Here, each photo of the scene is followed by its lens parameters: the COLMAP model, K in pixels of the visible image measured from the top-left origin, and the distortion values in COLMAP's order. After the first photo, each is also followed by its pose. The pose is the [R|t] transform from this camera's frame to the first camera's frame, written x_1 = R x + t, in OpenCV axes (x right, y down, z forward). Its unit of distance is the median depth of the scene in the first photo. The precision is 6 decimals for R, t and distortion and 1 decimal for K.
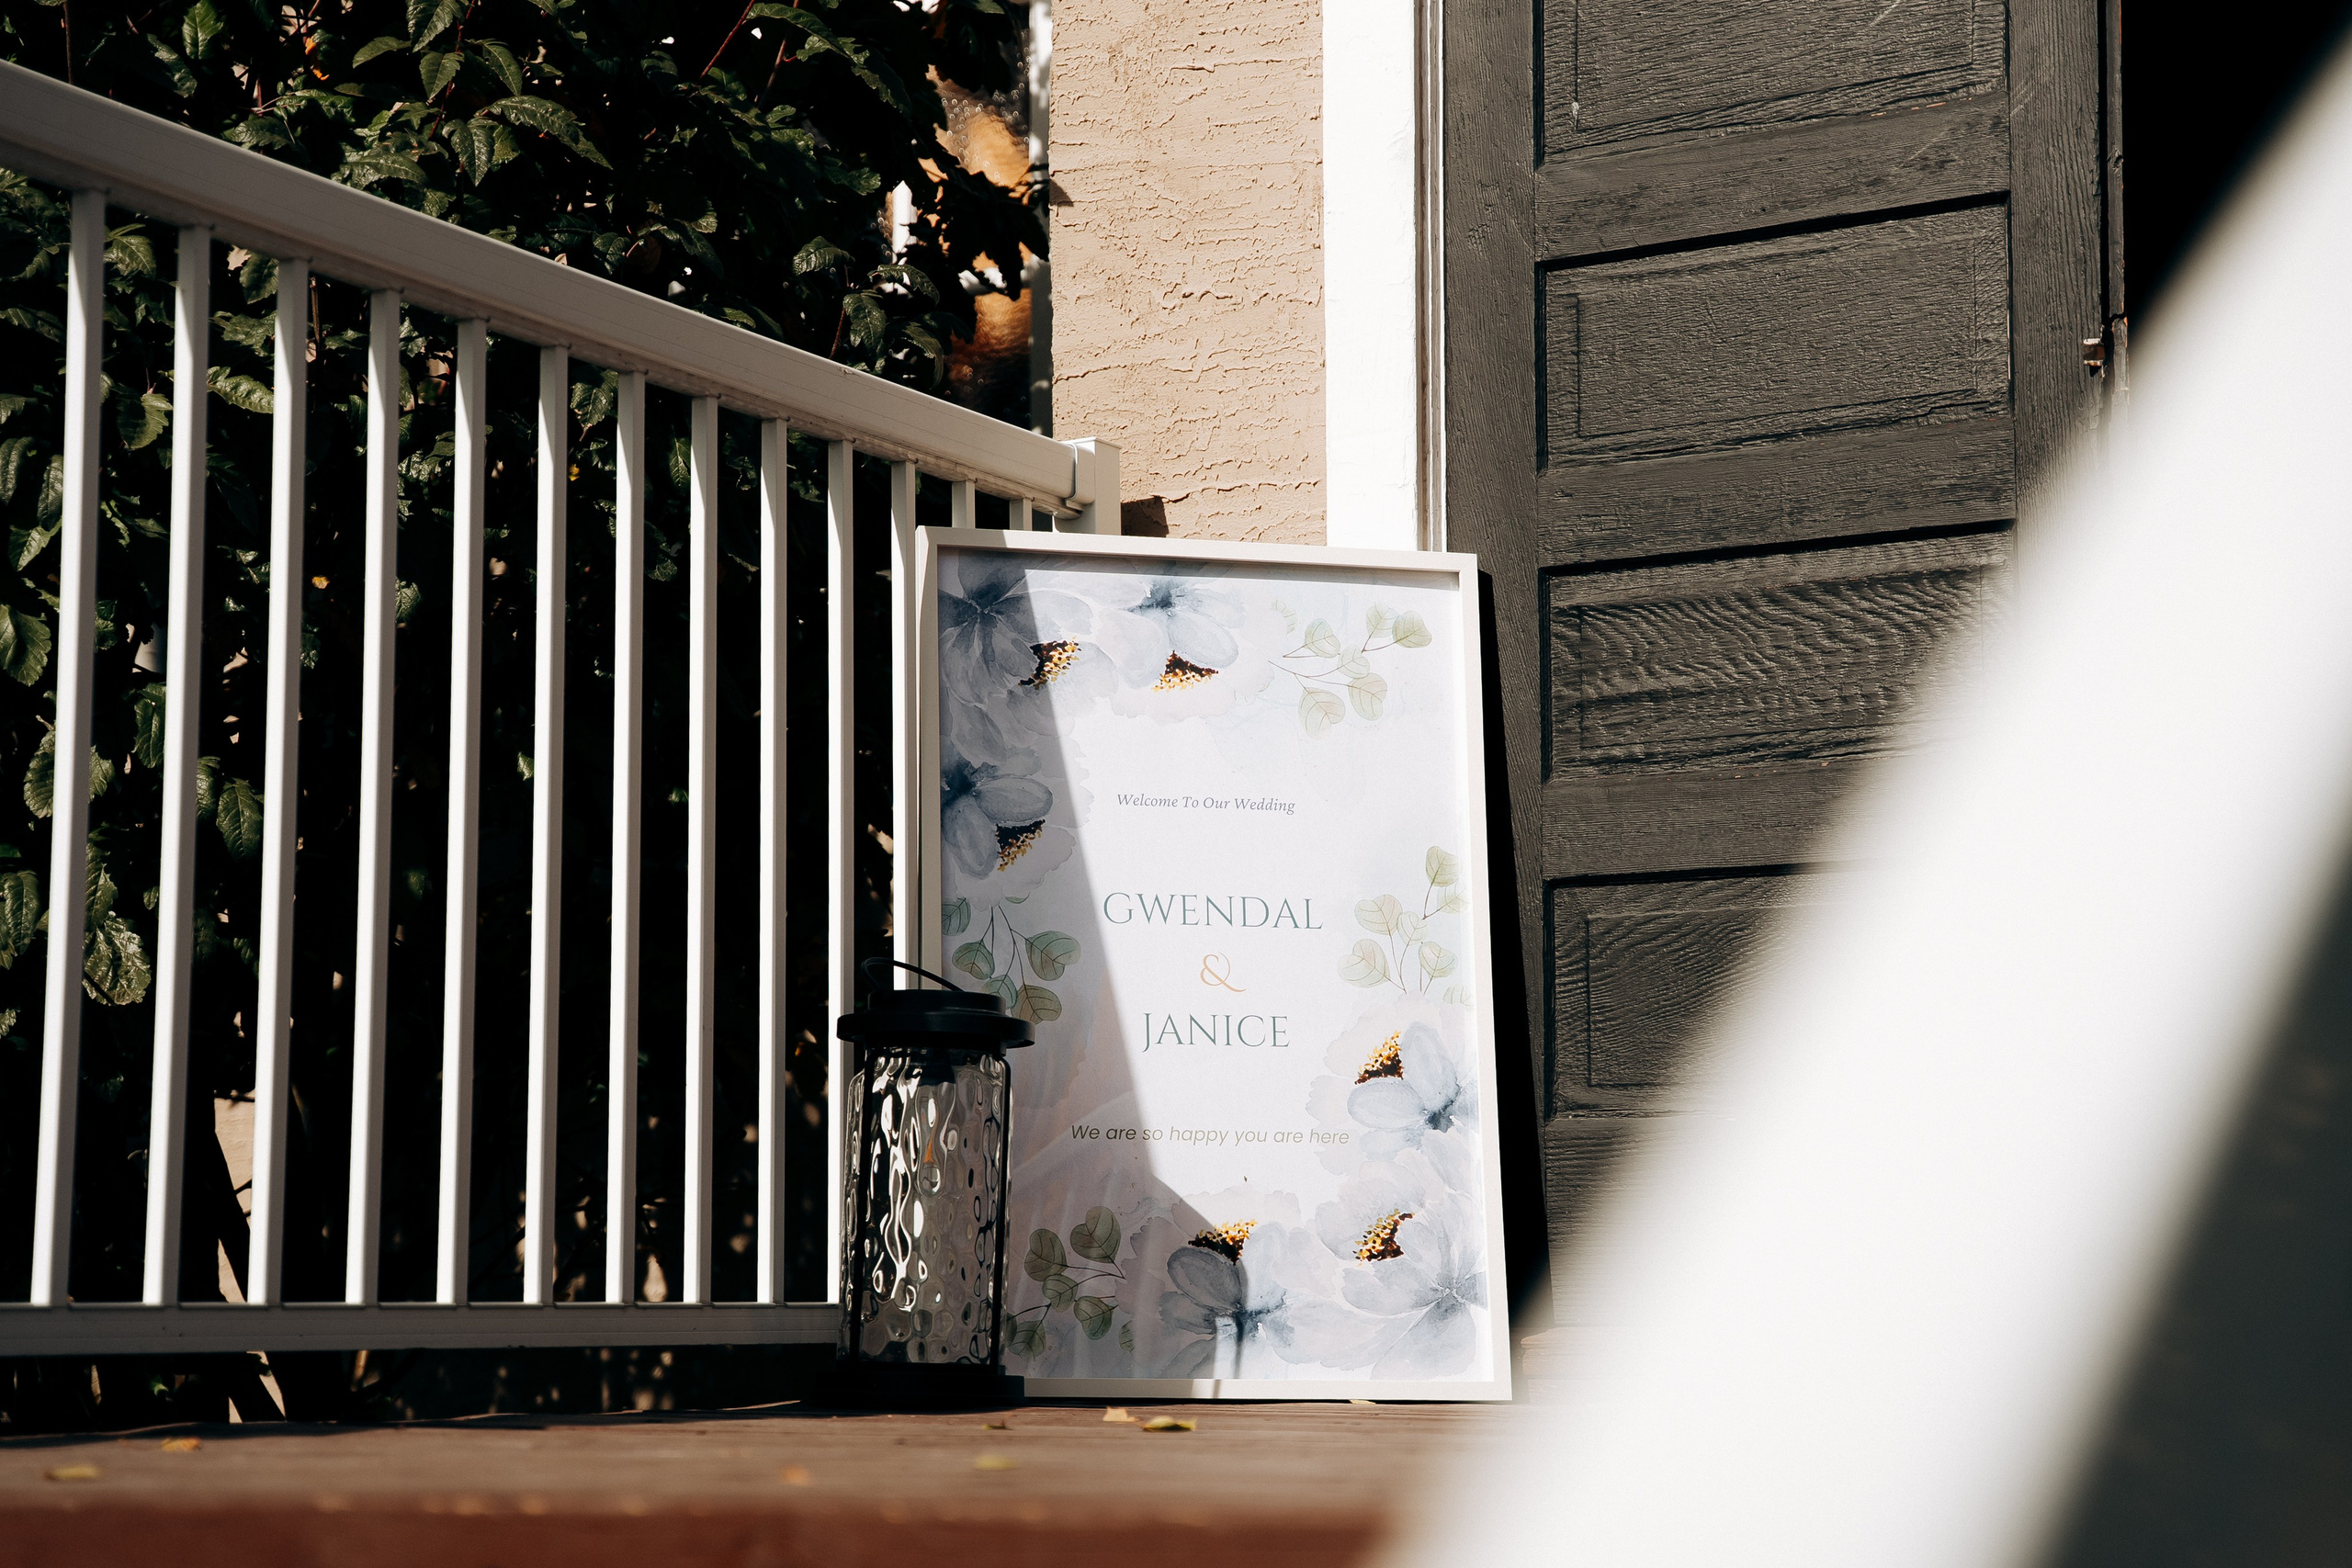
lens RADIAL K [[4229.7, 0, 1186.6], [0, 4229.7, 784.6], [0, 0, 1]] dist [0.267986, 0.000000]
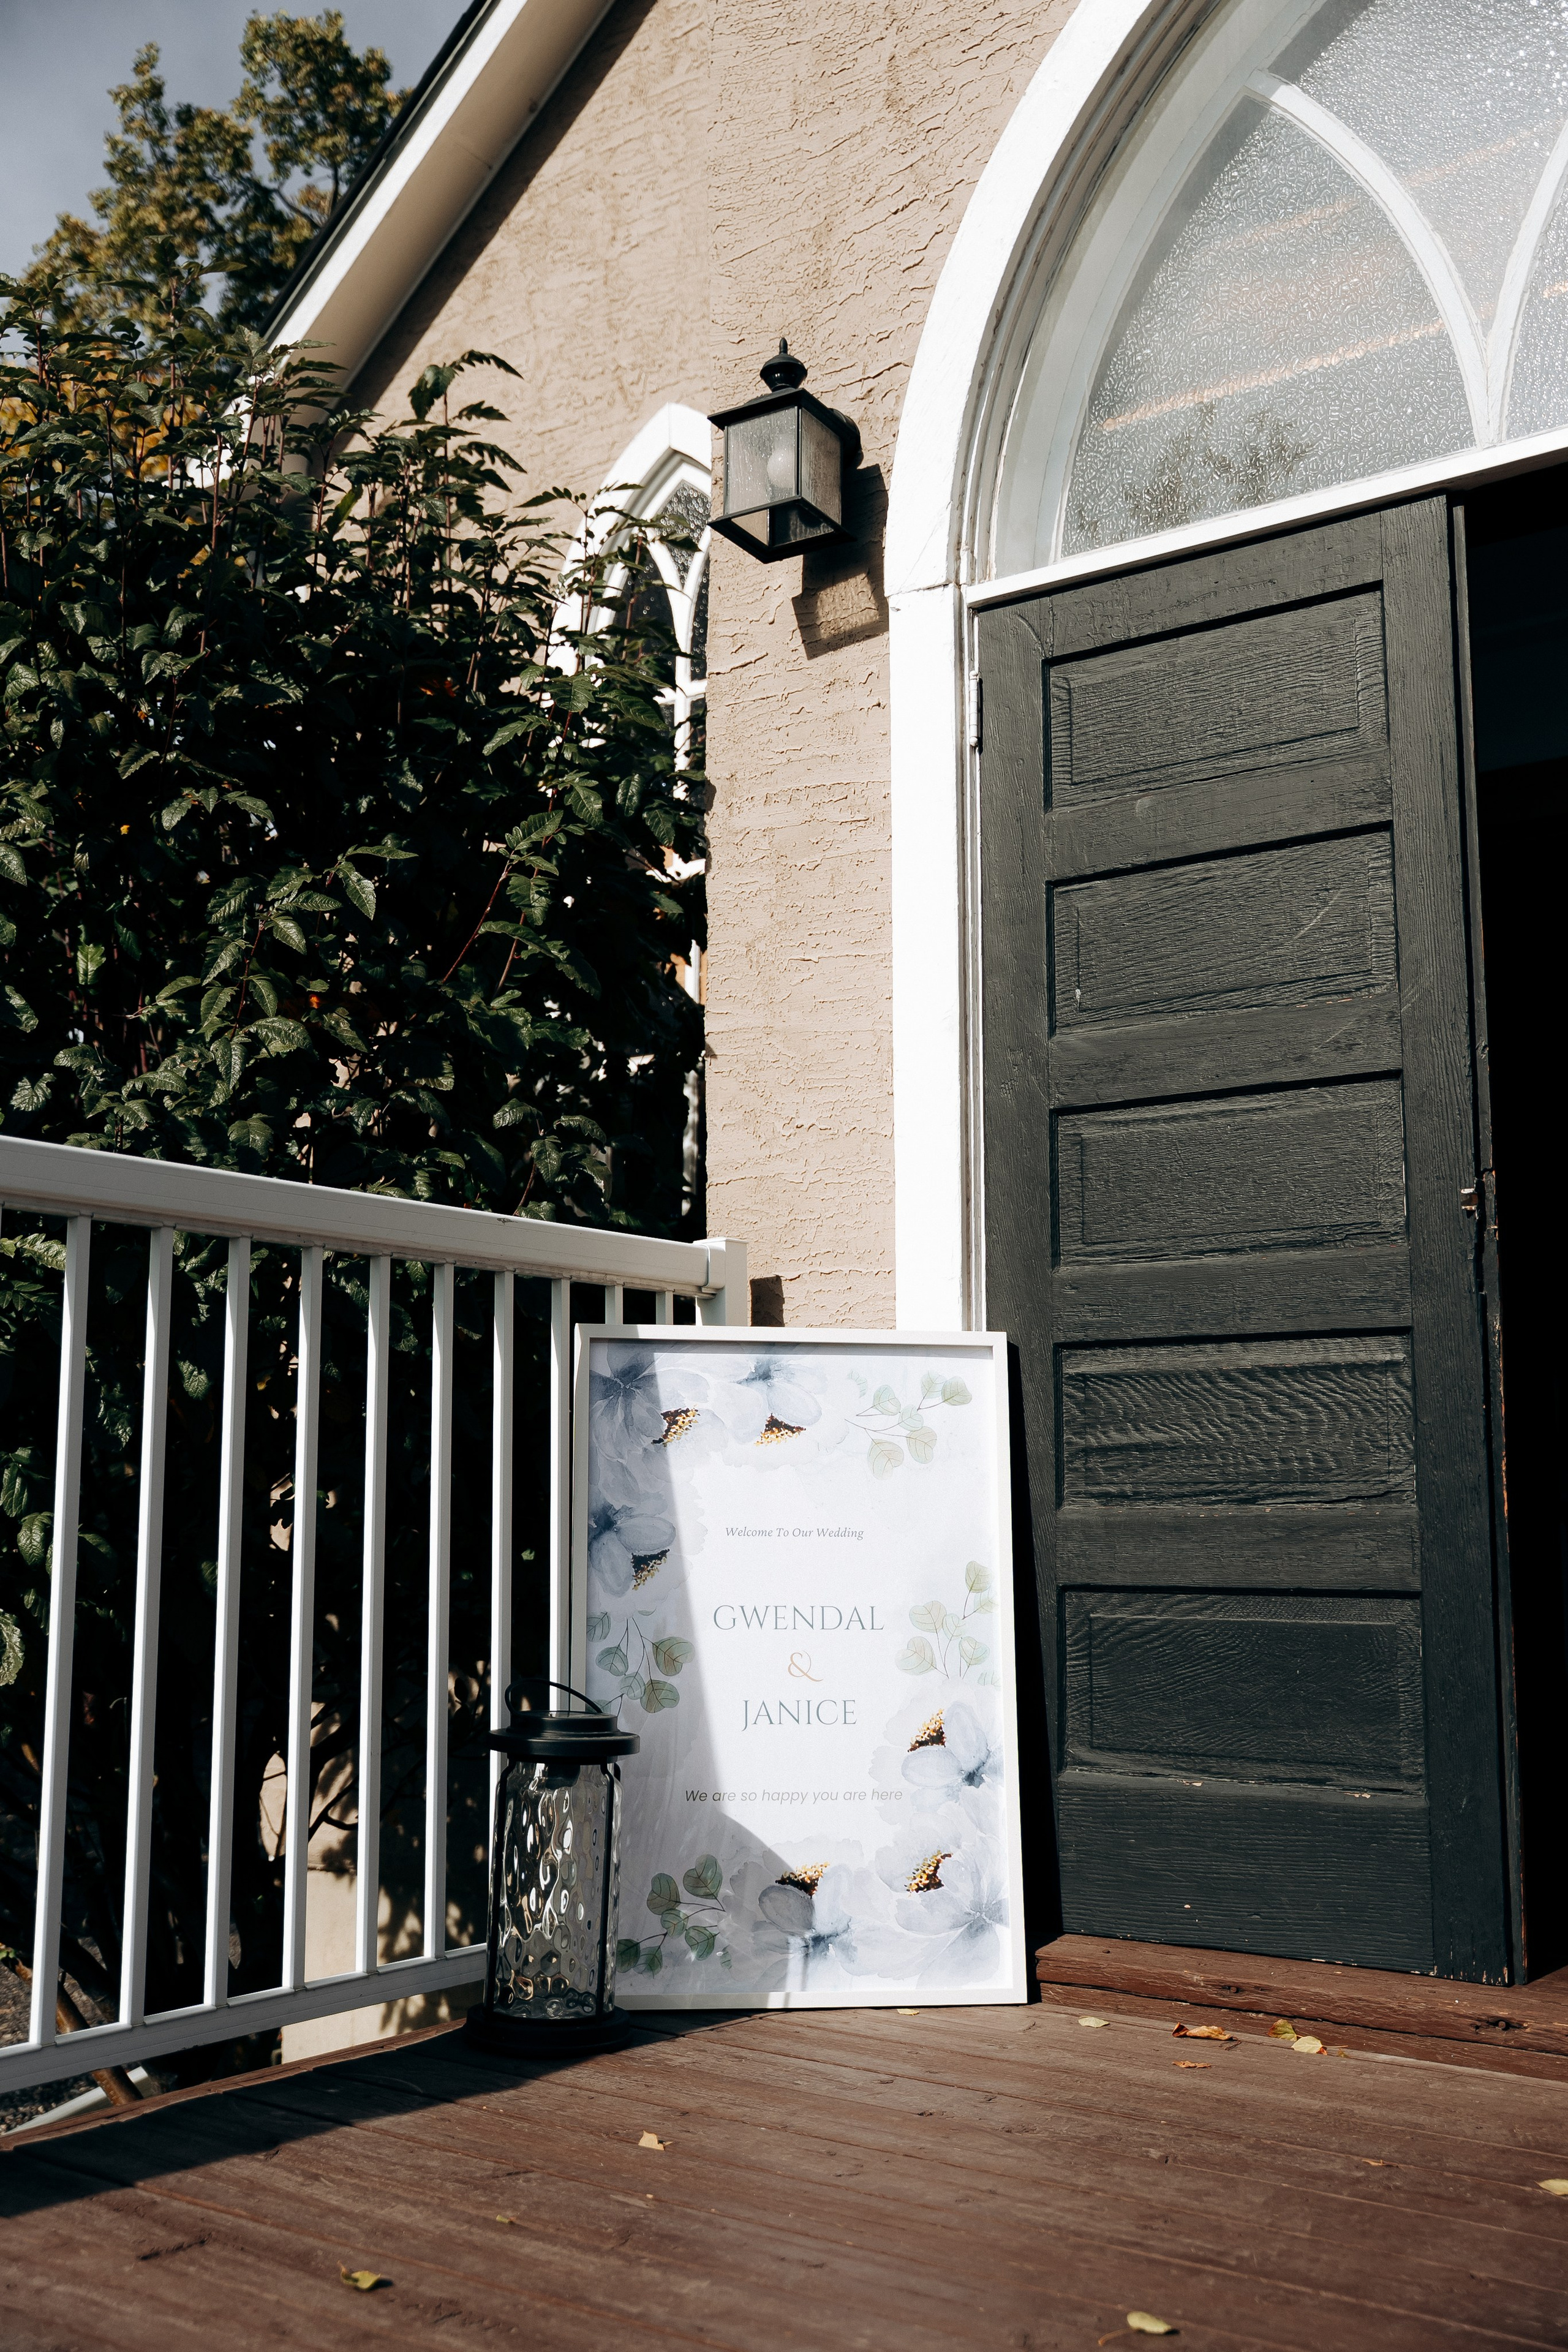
lens RADIAL K [[2357.8, 0, 769.0], [0, 2357.8, 1183.8], [0, 0, 1]] dist [-0.050761, 0.000000]
pose [[0.994807, -0.010583, -0.101232, 0.071700], [0.009182, 0.999856, -0.014295, -0.093301], [0.101369, 0.013291, 0.994760, 0.272548]]
